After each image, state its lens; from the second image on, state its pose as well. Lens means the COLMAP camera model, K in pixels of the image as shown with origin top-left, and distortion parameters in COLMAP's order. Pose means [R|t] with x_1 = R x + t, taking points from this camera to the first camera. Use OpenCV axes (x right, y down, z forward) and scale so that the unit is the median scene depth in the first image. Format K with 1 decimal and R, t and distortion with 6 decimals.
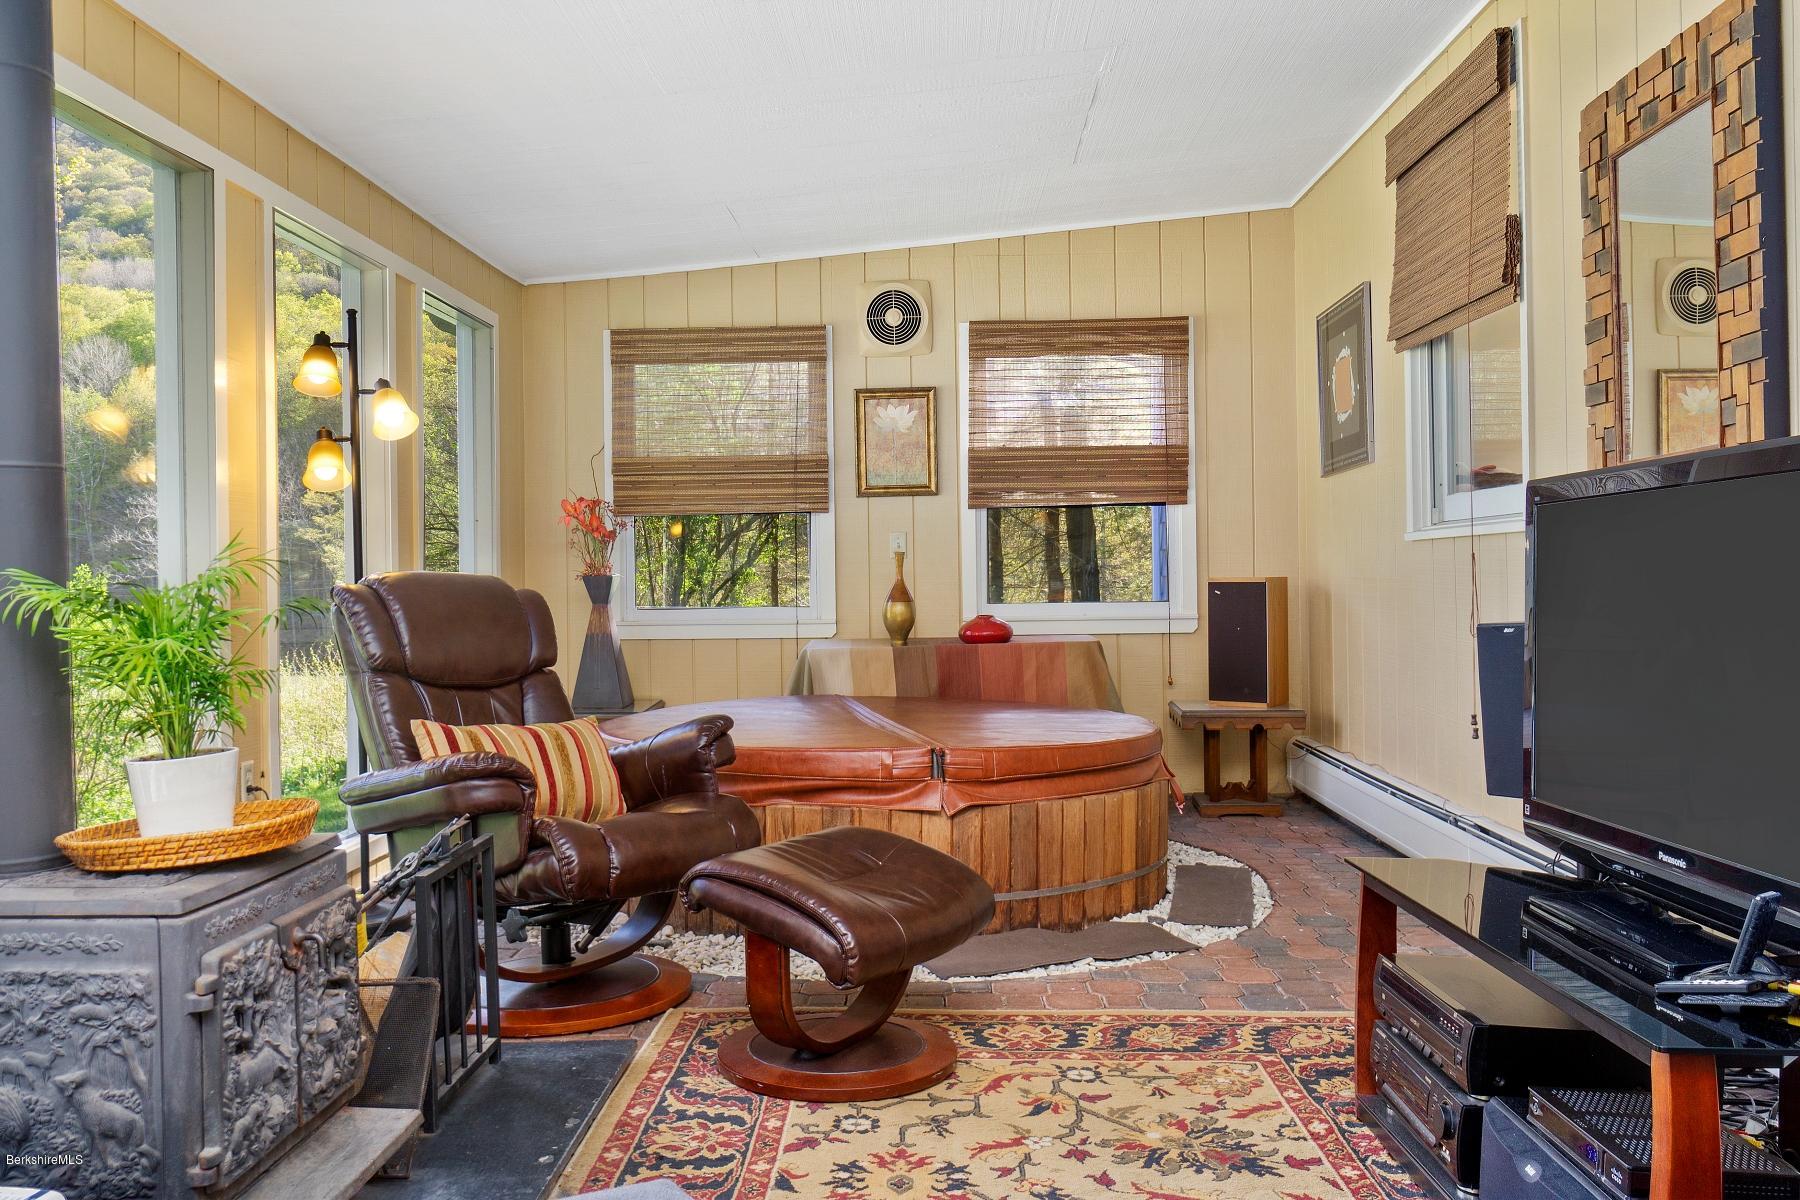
lens RADIAL K [[1508.7, 0, 869.1], [0, 1508.7, 584.2], [0, 0, 1]] dist [-0.007483, 0.006243]
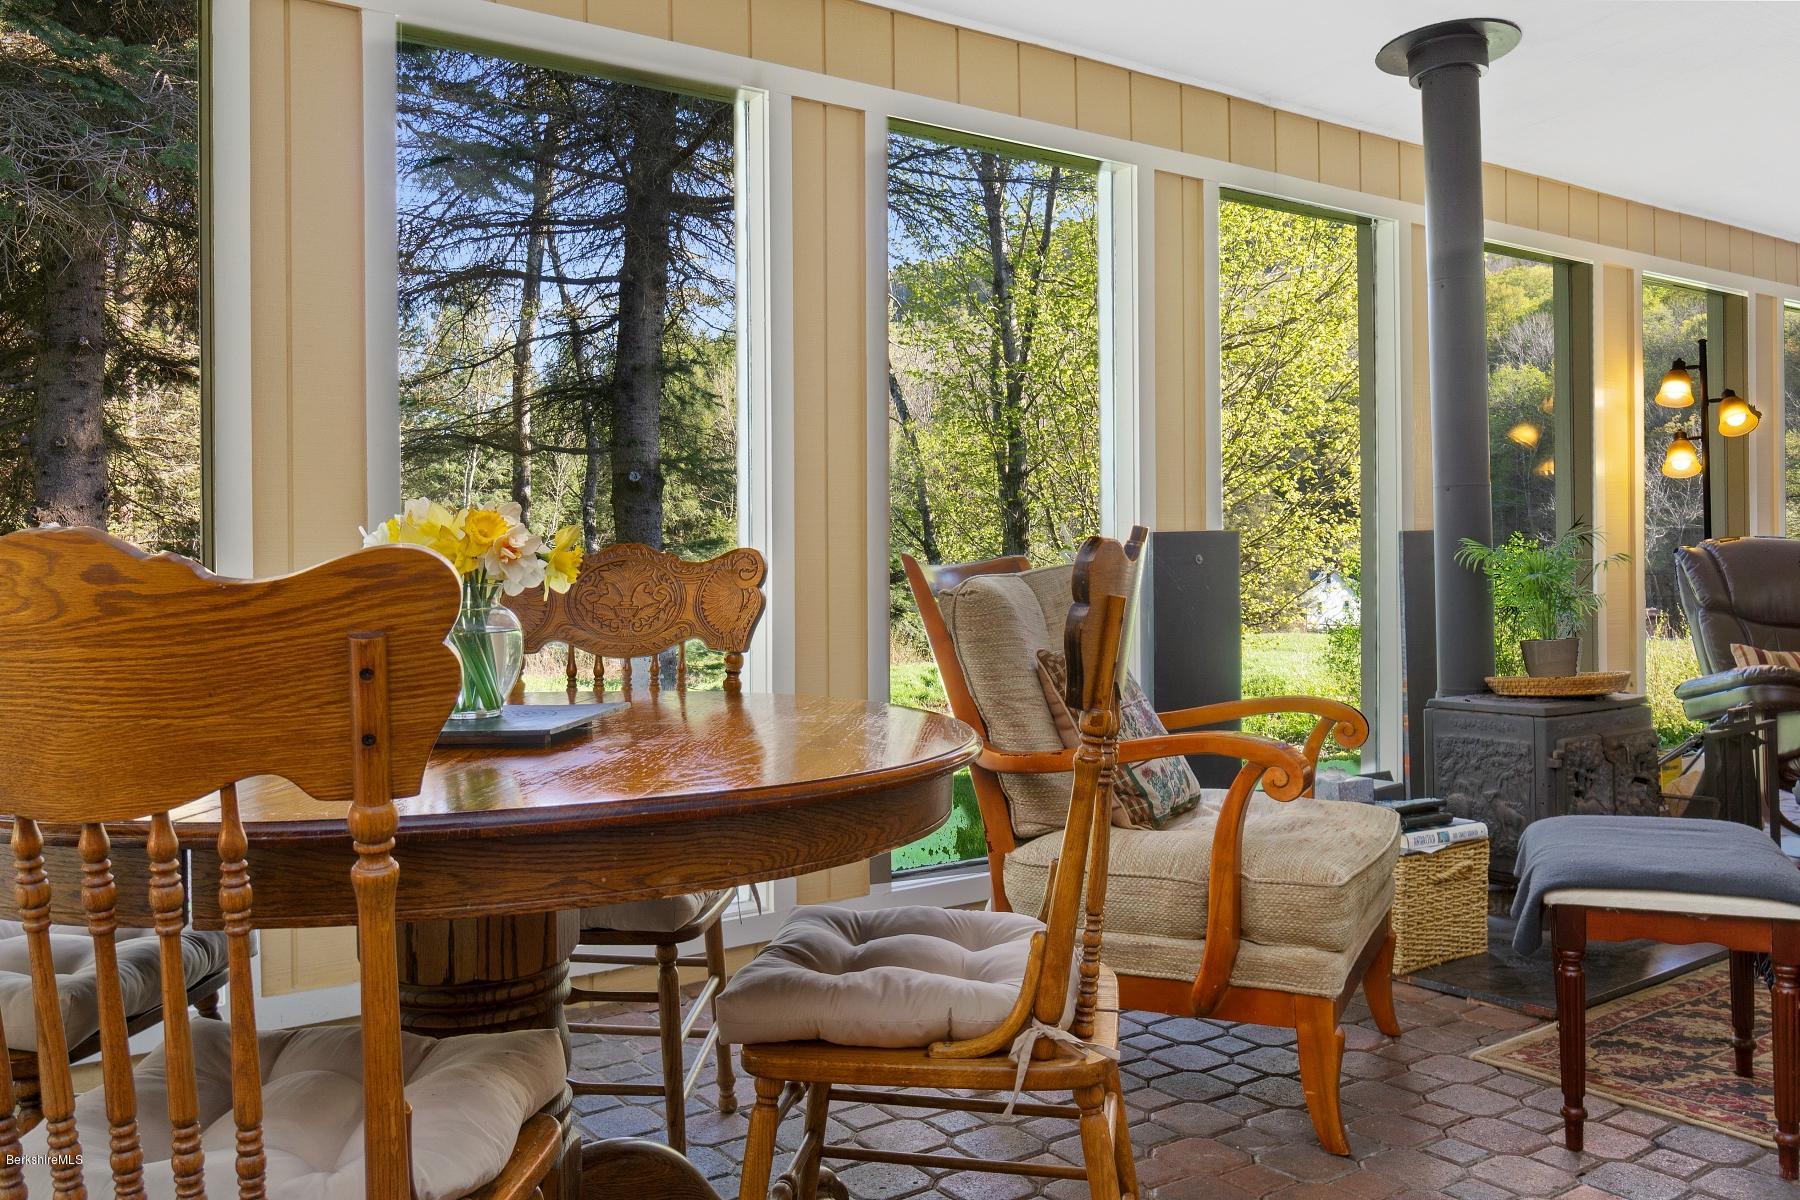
lens RADIAL K [[1508.7, 0, 869.1], [0, 1508.7, 584.2], [0, 0, 1]] dist [-0.007483, 0.006243]
pose [[0.628873, 0.011593, -0.777421, 0.393616], [0.006205, 0.999782, 0.019928, 0.003349], [0.777483, -0.017356, 0.628664, -0.701091]]
